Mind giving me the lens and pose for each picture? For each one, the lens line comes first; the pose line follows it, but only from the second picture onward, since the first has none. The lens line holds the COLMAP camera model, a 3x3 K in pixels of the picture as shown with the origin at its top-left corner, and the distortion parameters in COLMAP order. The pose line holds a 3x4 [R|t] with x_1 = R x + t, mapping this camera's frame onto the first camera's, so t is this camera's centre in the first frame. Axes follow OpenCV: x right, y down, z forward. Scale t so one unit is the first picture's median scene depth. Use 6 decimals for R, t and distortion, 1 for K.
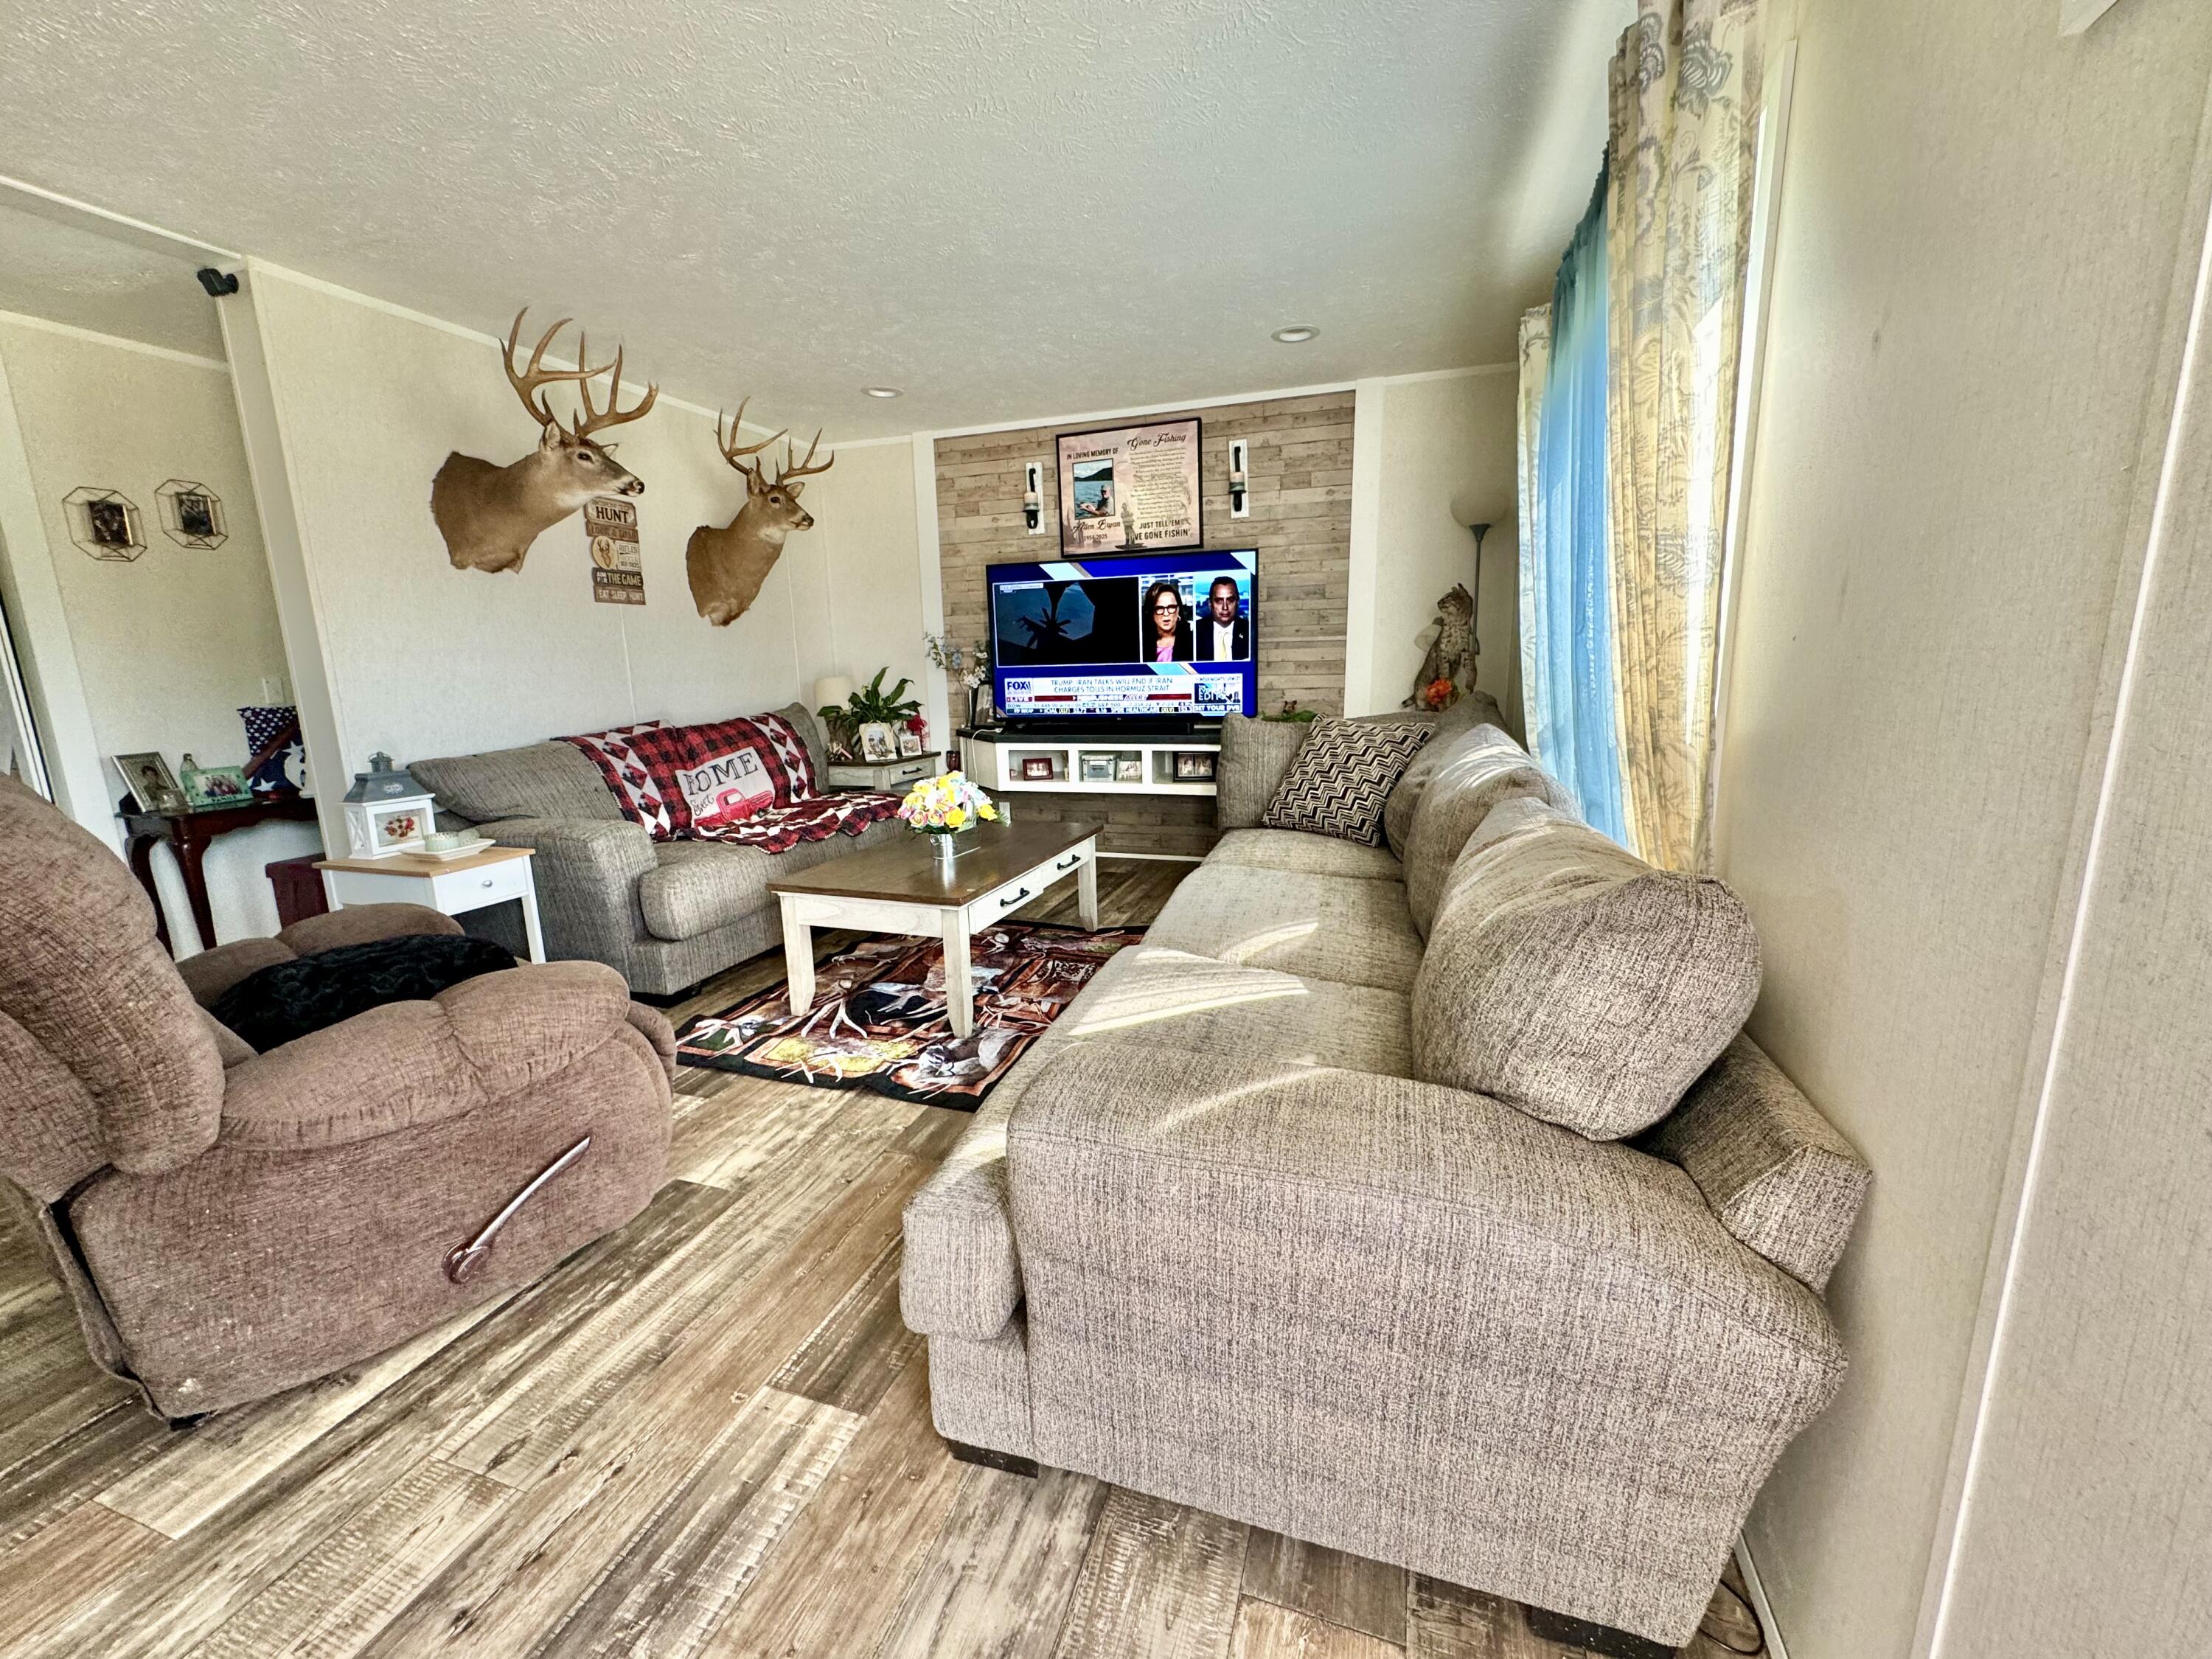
lens RADIAL K [[884.8, 0, 1106.0], [0, 884.8, 829.5], [0, 0, 1]] dist [-0.000398, 0.000121]
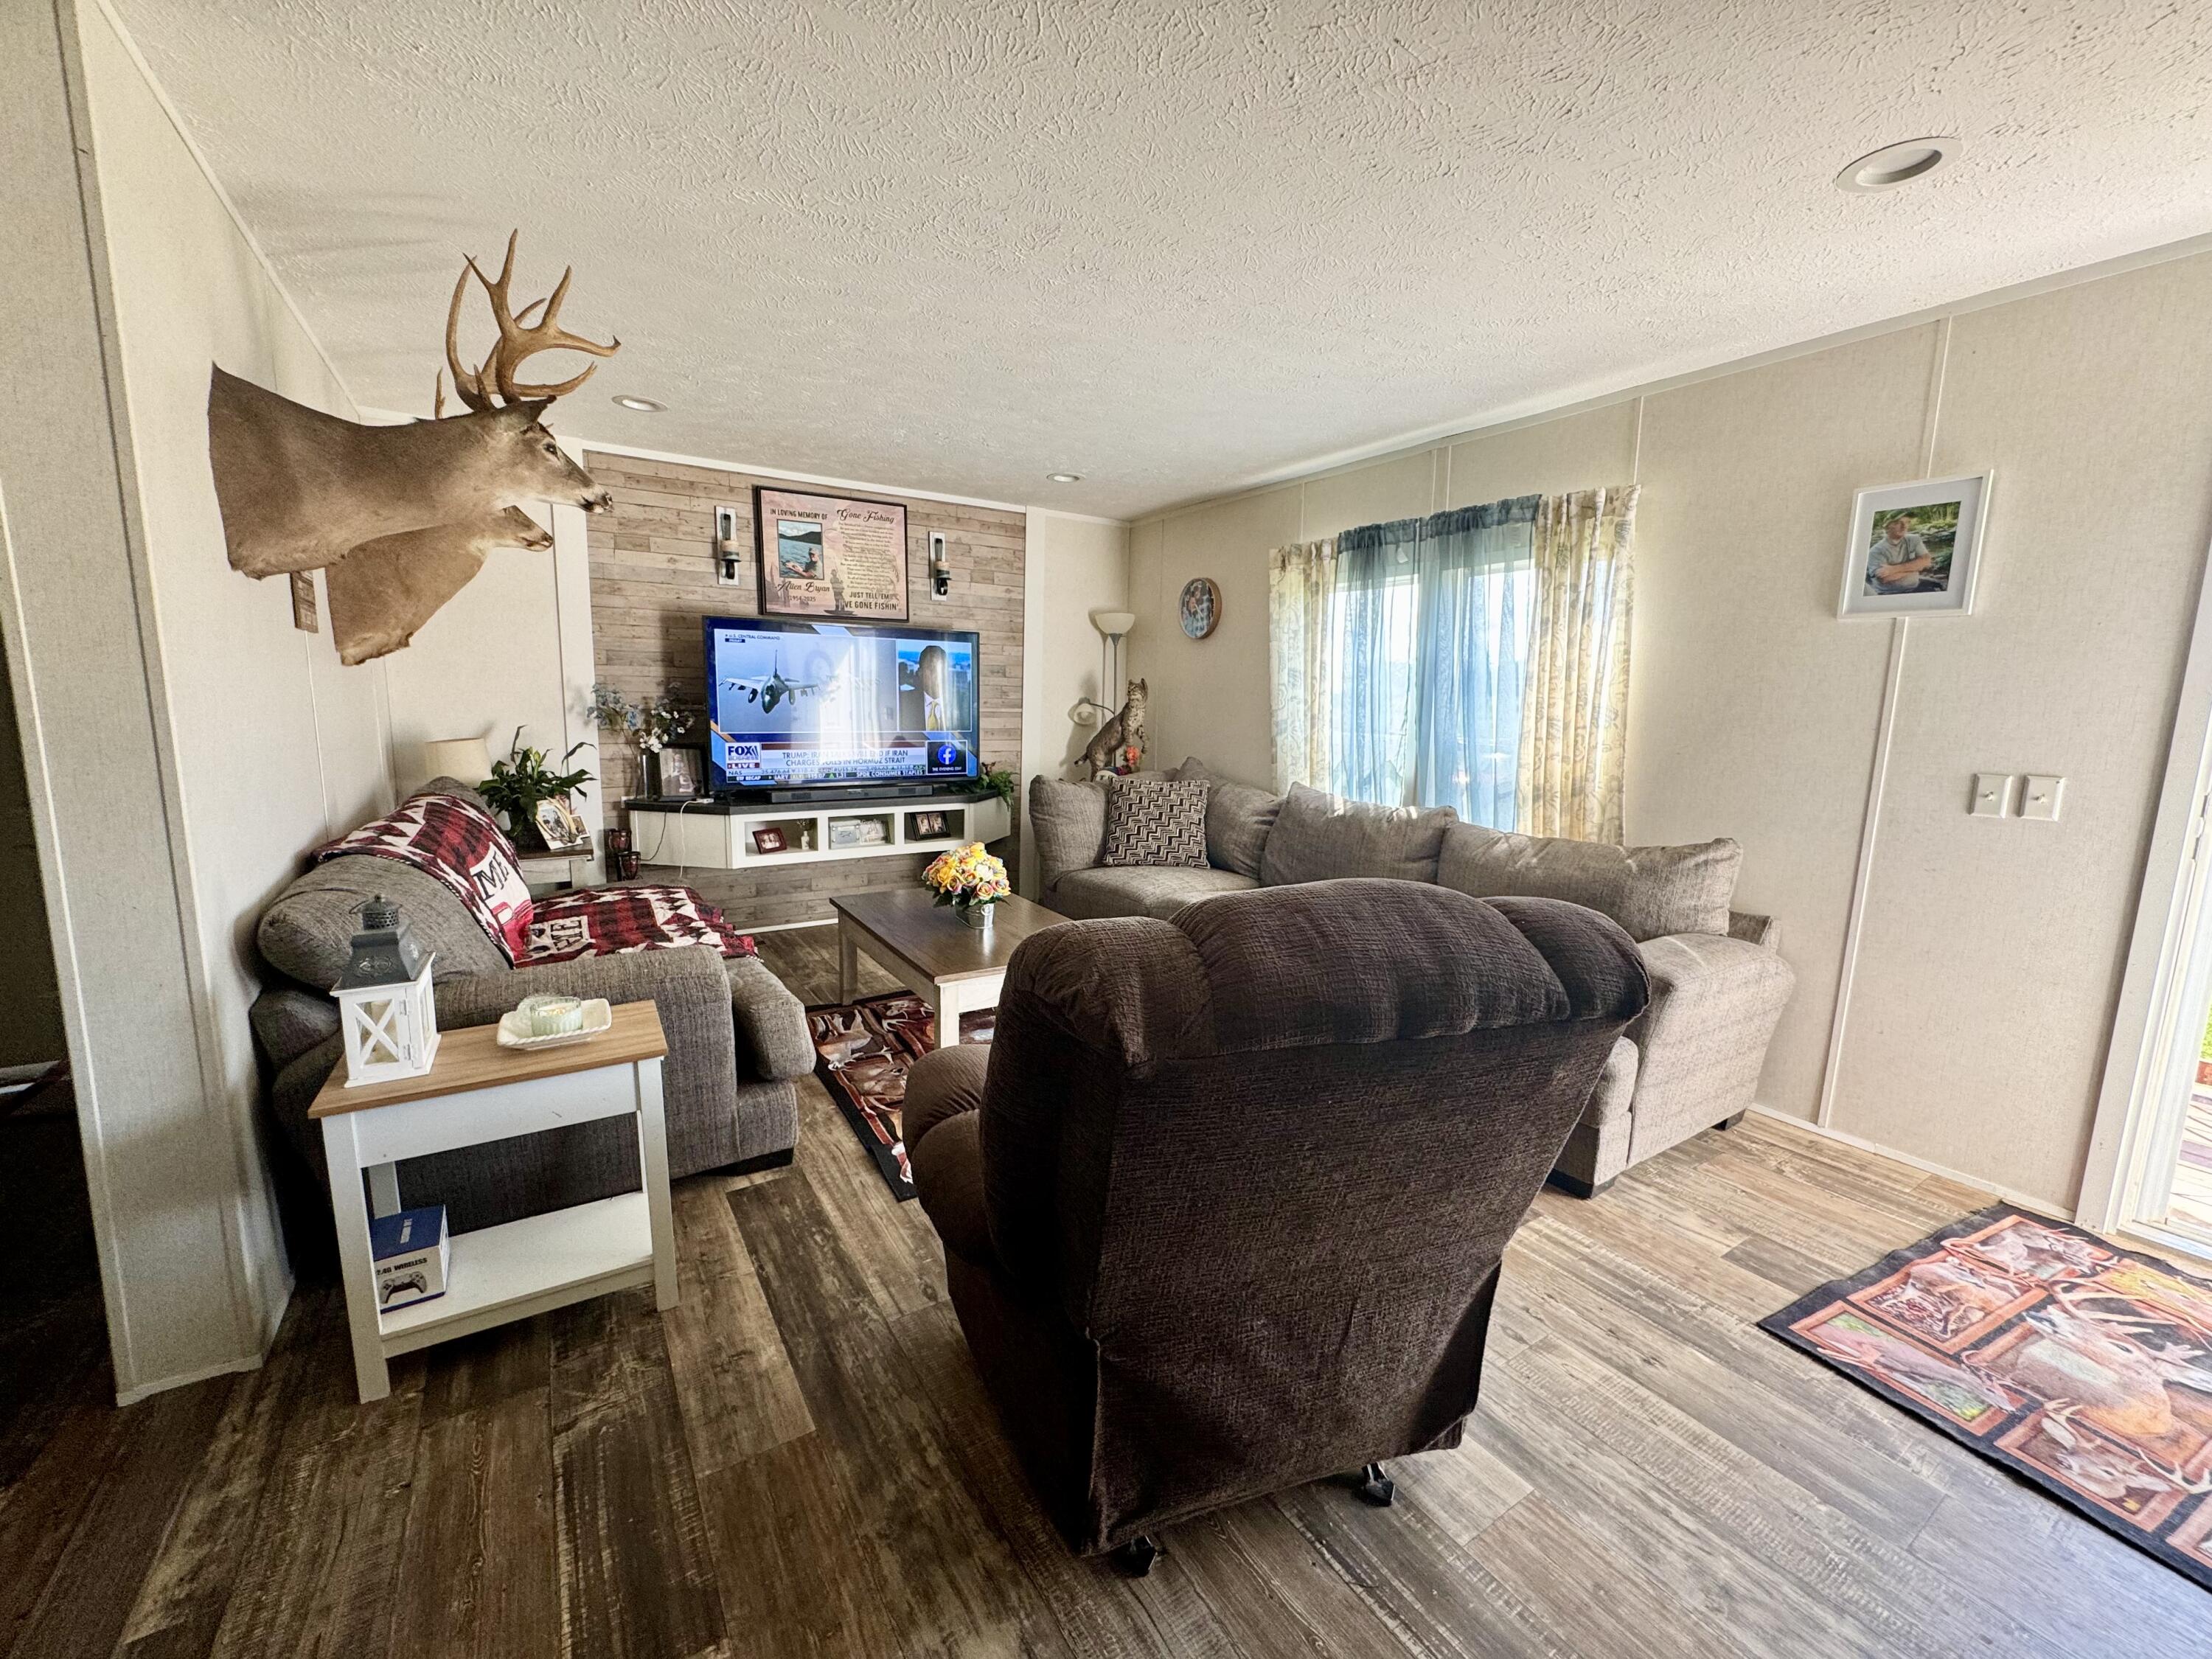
lens RADIAL K [[884.8, 0, 1106.0], [0, 884.8, 829.5], [0, 0, 1]] dist [-0.000398, 0.000121]
pose [[0.623215, -0.077582, 0.778193, -0.595930], [0.114782, 0.993365, 0.007110, -0.047940], [-0.773581, 0.084891, 0.627985, 0.156723]]
